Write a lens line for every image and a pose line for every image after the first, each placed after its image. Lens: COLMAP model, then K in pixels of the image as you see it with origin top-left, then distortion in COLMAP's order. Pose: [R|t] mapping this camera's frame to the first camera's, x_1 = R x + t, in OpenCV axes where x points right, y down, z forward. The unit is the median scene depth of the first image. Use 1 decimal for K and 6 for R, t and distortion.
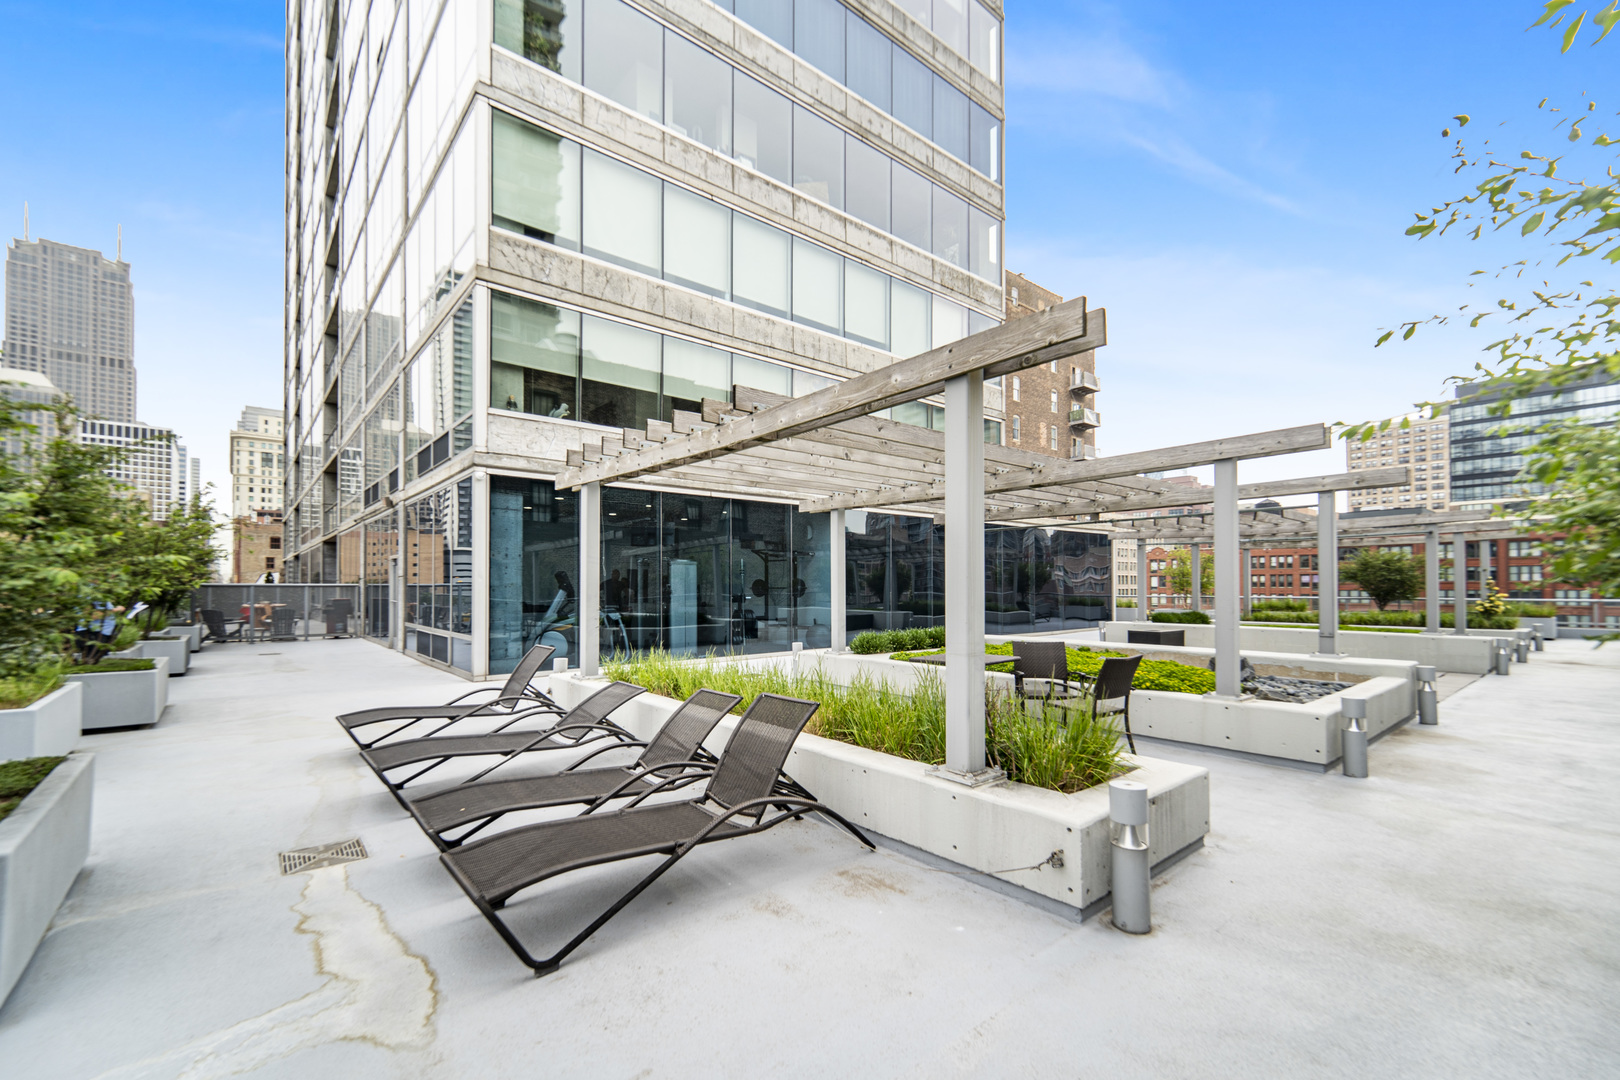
lens RADIAL K [[681.1, 0, 808.6], [0, 681.1, 579.5], [0, 0, 1]] dist [0.007907, 0.000170]
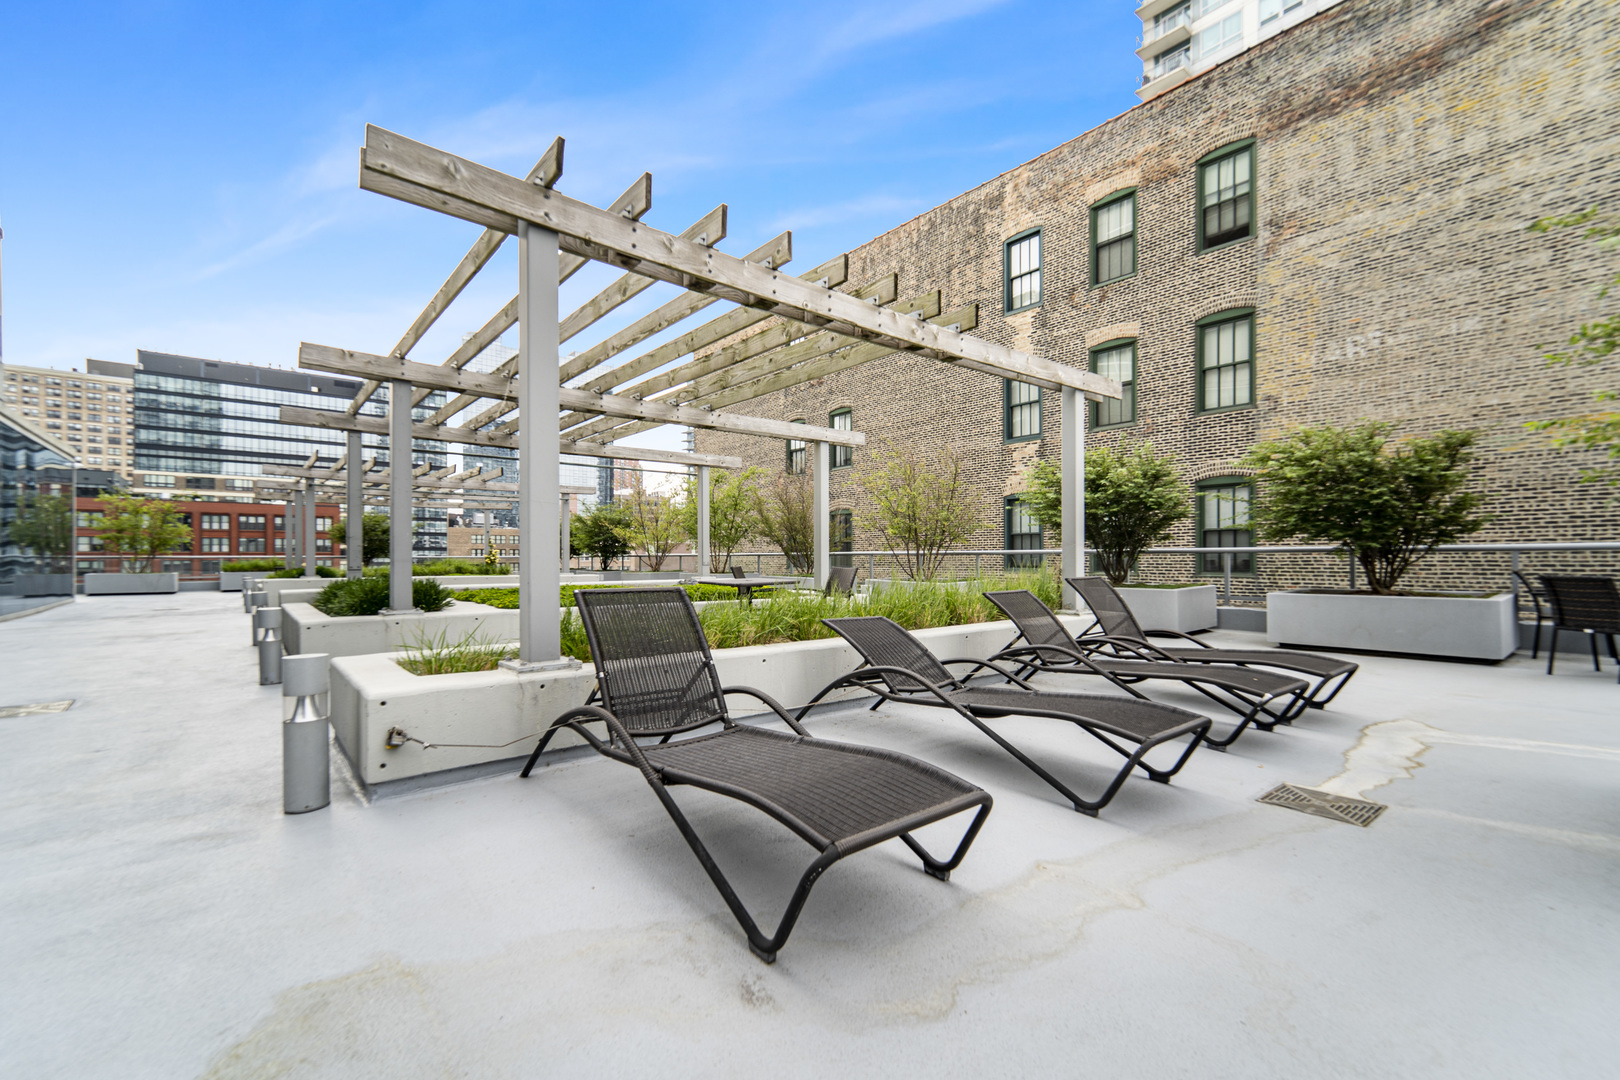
lens RADIAL K [[696.8, 0, 813.3], [0, 696.8, 562.3], [0, 0, 1]] dist [0.000028, -0.000252]
pose [[-0.005489, -0.001641, 0.999984, -0.582267], [-0.011592, 0.999932, 0.001577, 0.058002], [-0.999918, -0.011583, -0.005507, 0.620367]]
